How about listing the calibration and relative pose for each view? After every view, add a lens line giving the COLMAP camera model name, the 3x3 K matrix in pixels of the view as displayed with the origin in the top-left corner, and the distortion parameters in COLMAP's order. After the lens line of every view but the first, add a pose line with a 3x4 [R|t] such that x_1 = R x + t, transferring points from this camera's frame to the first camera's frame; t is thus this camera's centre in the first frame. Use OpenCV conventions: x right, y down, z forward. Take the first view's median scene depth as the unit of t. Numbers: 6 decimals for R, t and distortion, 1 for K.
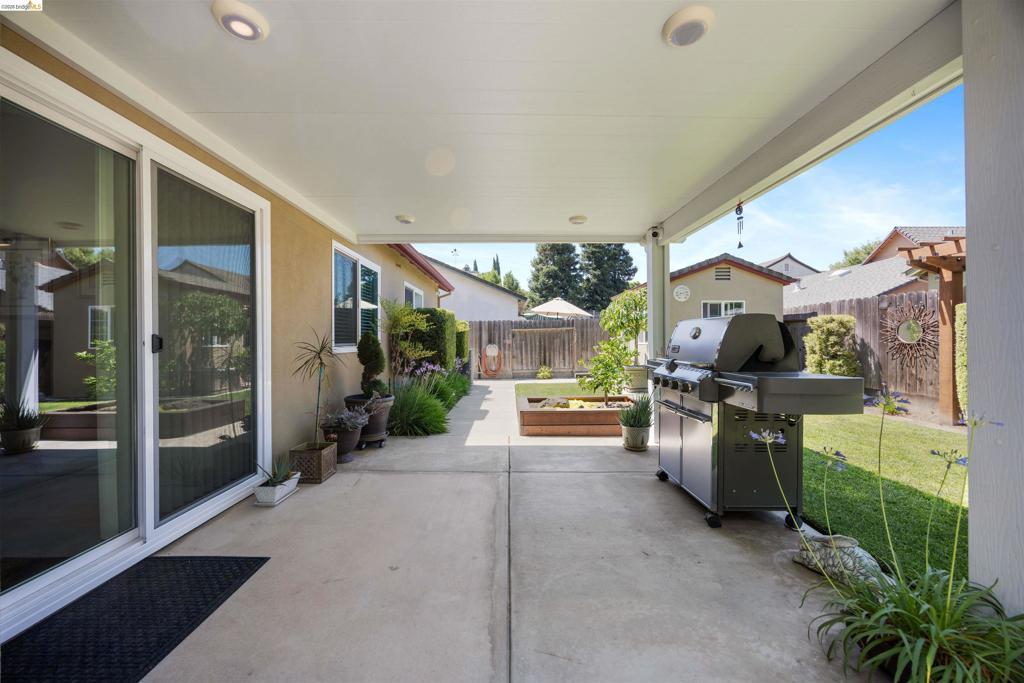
lens RADIAL K [[391.2, 0, 510.8], [0, 391.2, 339.7], [0, 0, 1]] dist [0.002941, 0.000211]
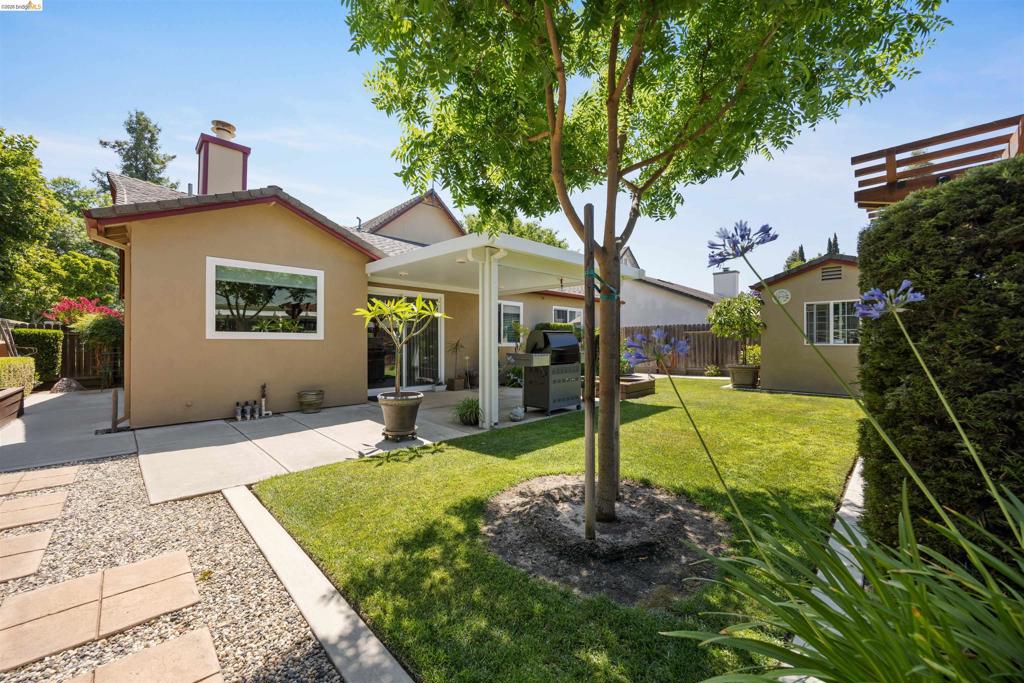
lens RADIAL K [[391.2, 0, 510.8], [0, 391.2, 339.7], [0, 0, 1]] dist [0.002941, 0.000211]
pose [[0.698587, -0.002139, -0.715522, 0.480213], [0.000878, 0.999997, -0.002132, -0.001358], [0.715525, 0.000861, 0.698587, -0.179073]]
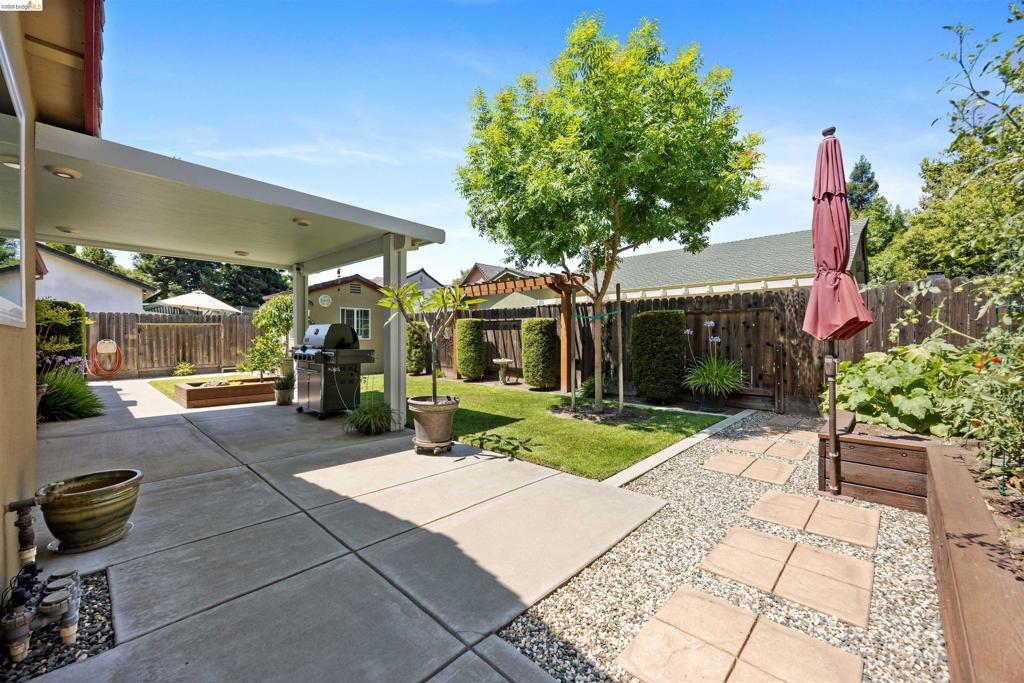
lens RADIAL K [[398.9, 0, 510.2], [0, 398.9, 340.7], [0, 0, 1]] dist [0.000589, 0.000023]
pose [[0.686797, 0.000046, 0.726849, -0.076511], [-0.006999, 0.999954, 0.006550, 0.002055], [-0.726816, -0.009585, 0.686766, -0.259622]]
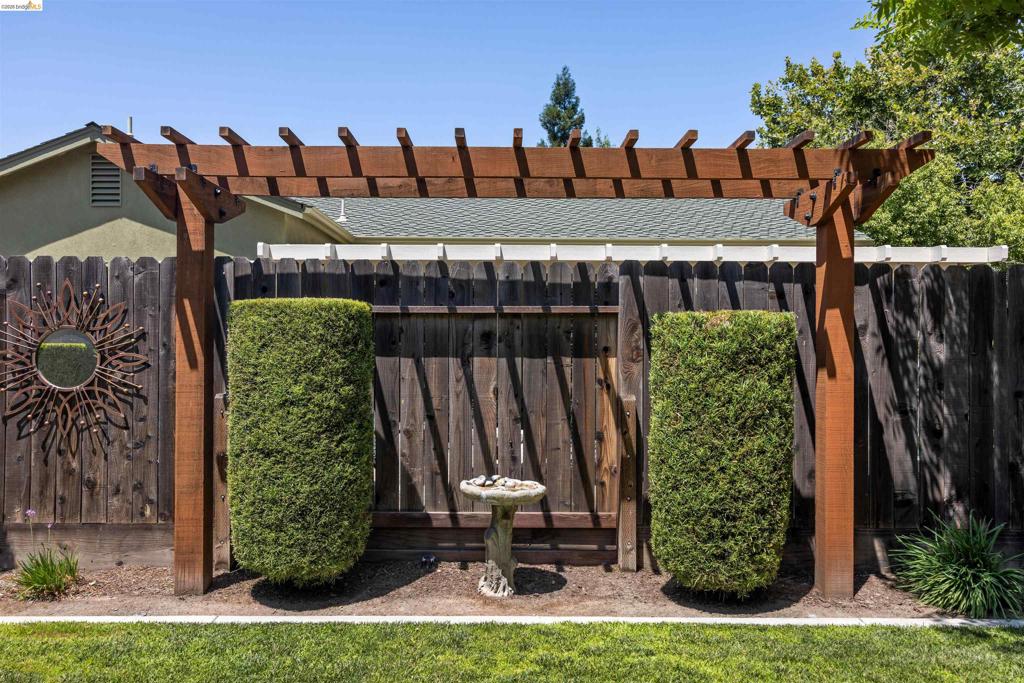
lens RADIAL K [[796.5, 0, 534.2], [0, 796.5, 343.1], [0, 0, 1]] dist [-0.002070, 0.000639]
pose [[-0.015590, 0.009138, 0.999837, 0.123800], [-0.005357, 0.999943, -0.009223, -0.016330], [-0.999864, -0.005500, -0.015540, 0.287722]]
